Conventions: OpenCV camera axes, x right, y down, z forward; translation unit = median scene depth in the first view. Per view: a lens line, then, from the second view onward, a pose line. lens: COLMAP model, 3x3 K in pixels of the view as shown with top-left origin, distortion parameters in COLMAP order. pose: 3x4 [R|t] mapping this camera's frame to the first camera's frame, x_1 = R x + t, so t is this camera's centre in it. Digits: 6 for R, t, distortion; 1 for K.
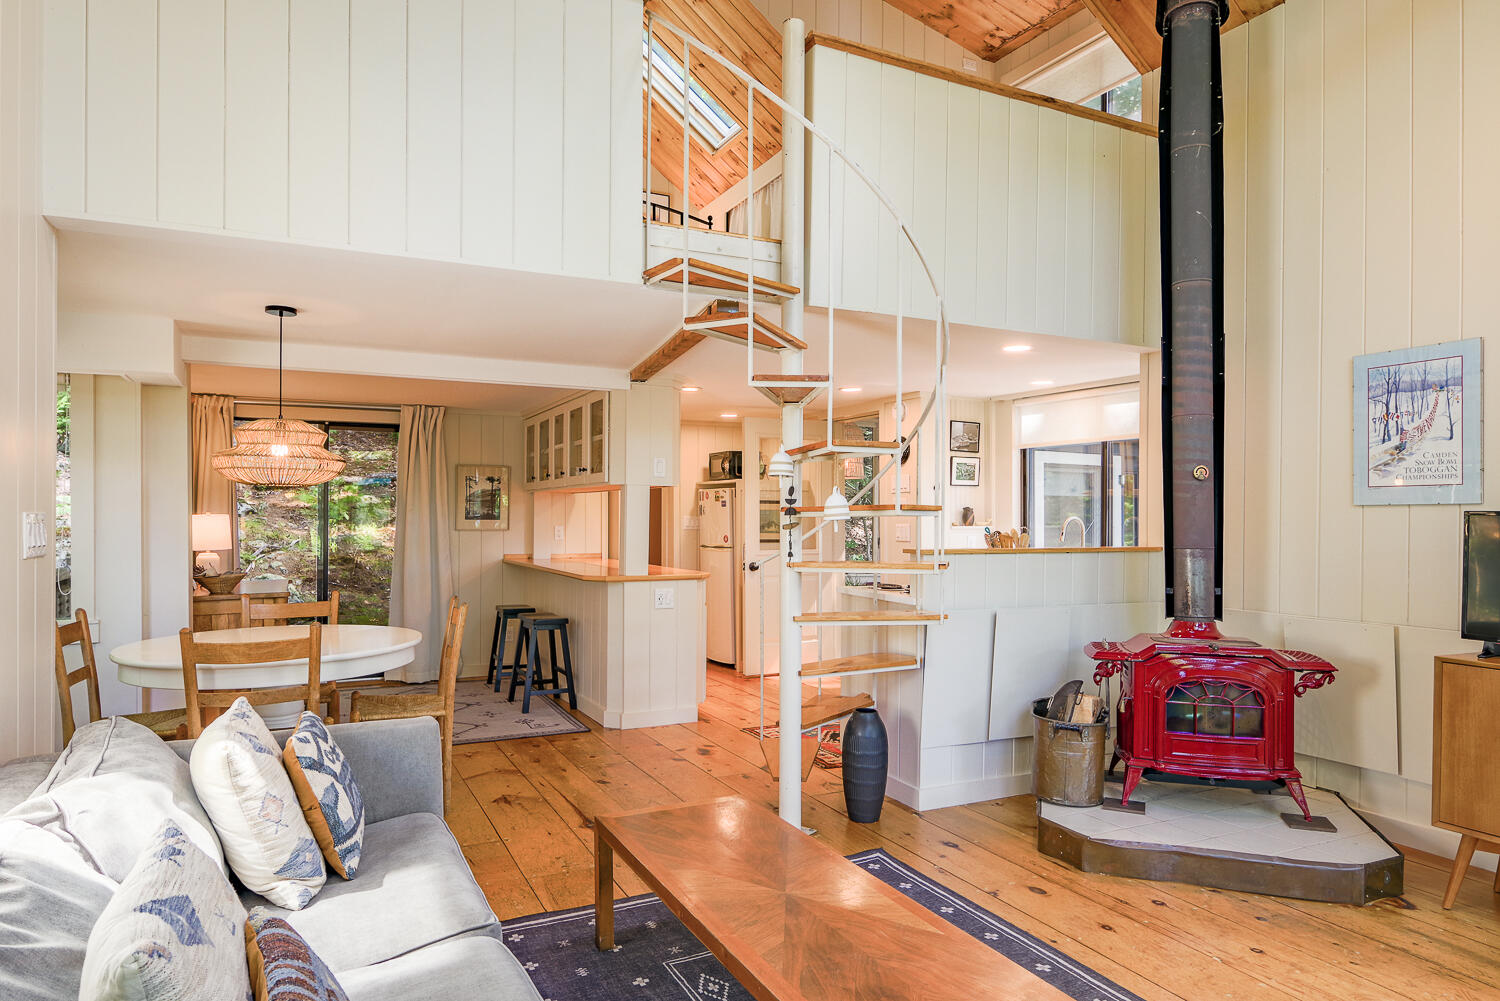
lens RADIAL K [[923.9, 0, 748.3], [0, 923.9, 508.3], [0, 0, 1]] dist [0.002104, 0.000108]
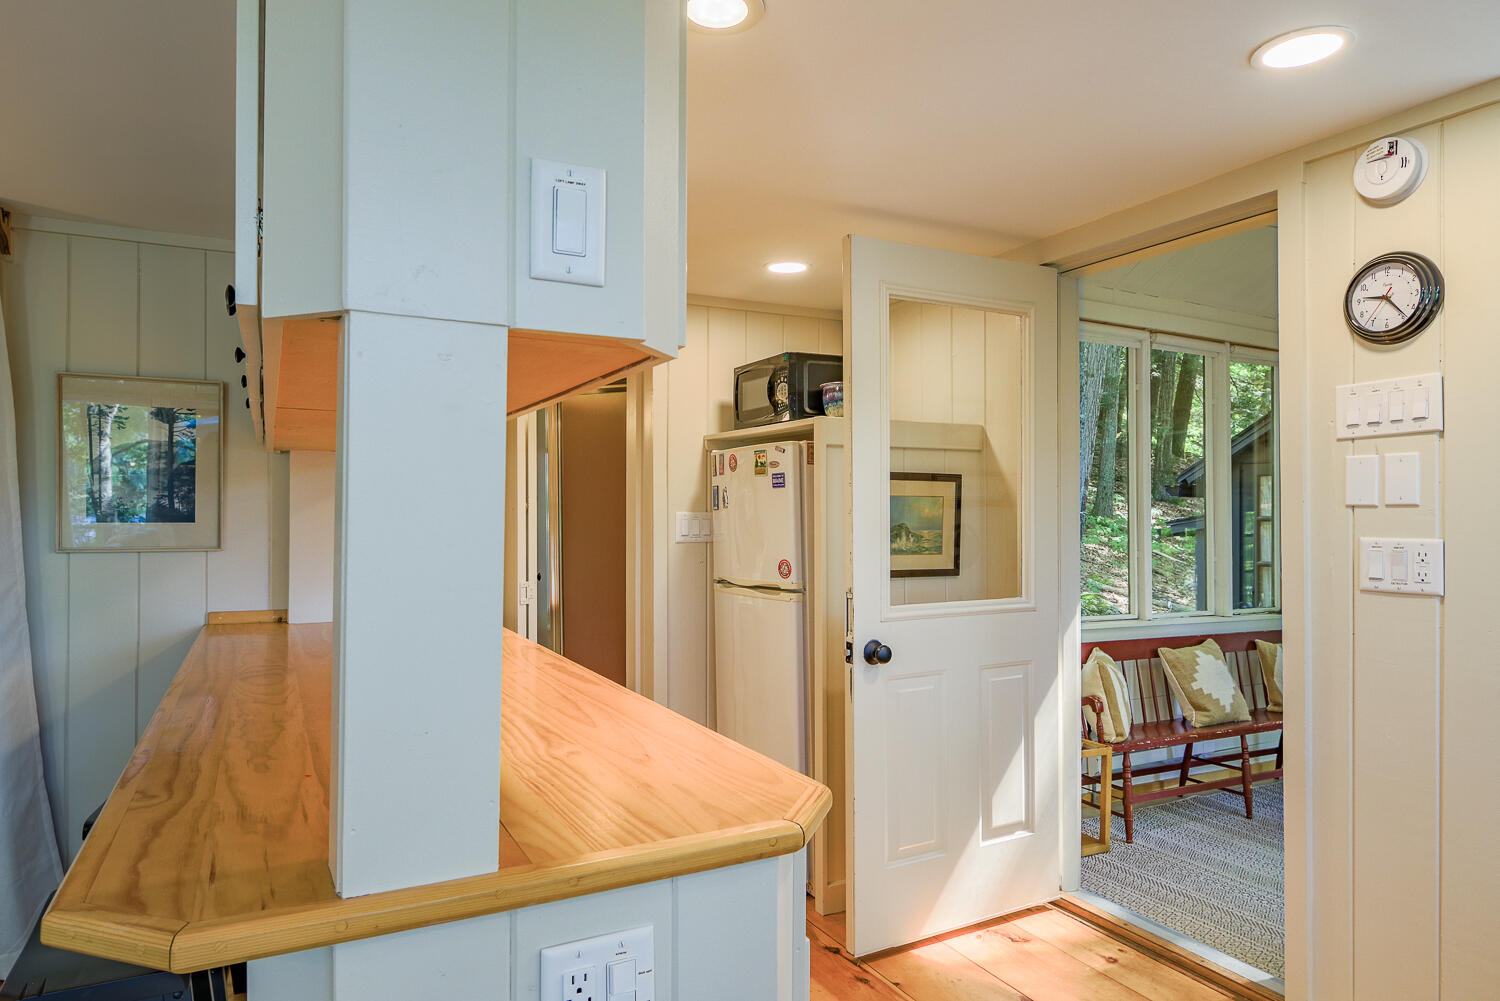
lens RADIAL K [[923.9, 0, 746.9], [0, 923.9, 498.2], [0, 0, 1]] dist [0.002104, 0.000108]
pose [[0.999768, -0.000358, 0.021545, -0.049796], [0.000442, 0.999992, -0.003895, 0.004191], [-0.021544, 0.003904, 0.999760, 0.607180]]
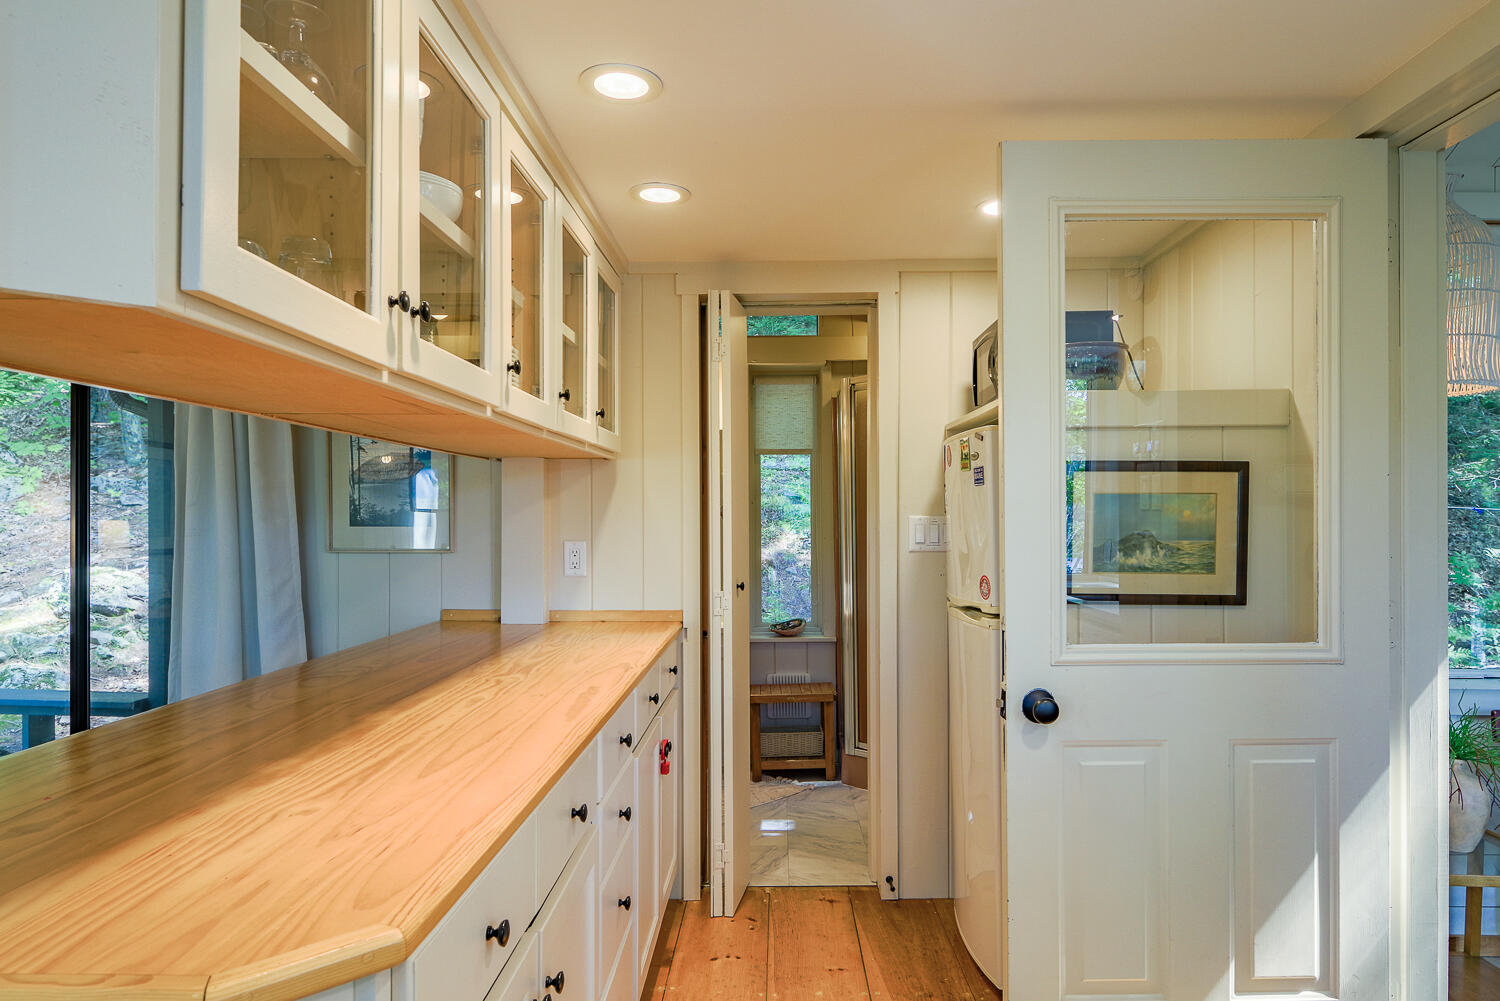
lens RADIAL K [[923.9, 0, 752.2], [0, 923.9, 511.7], [0, 0, 1]] dist [0.002104, 0.000108]
pose [[0.887658, -0.005657, -0.460469, 0.051898], [0.008987, 0.999947, 0.005040, 0.004993], [0.460416, -0.008612, 0.887662, 0.690040]]
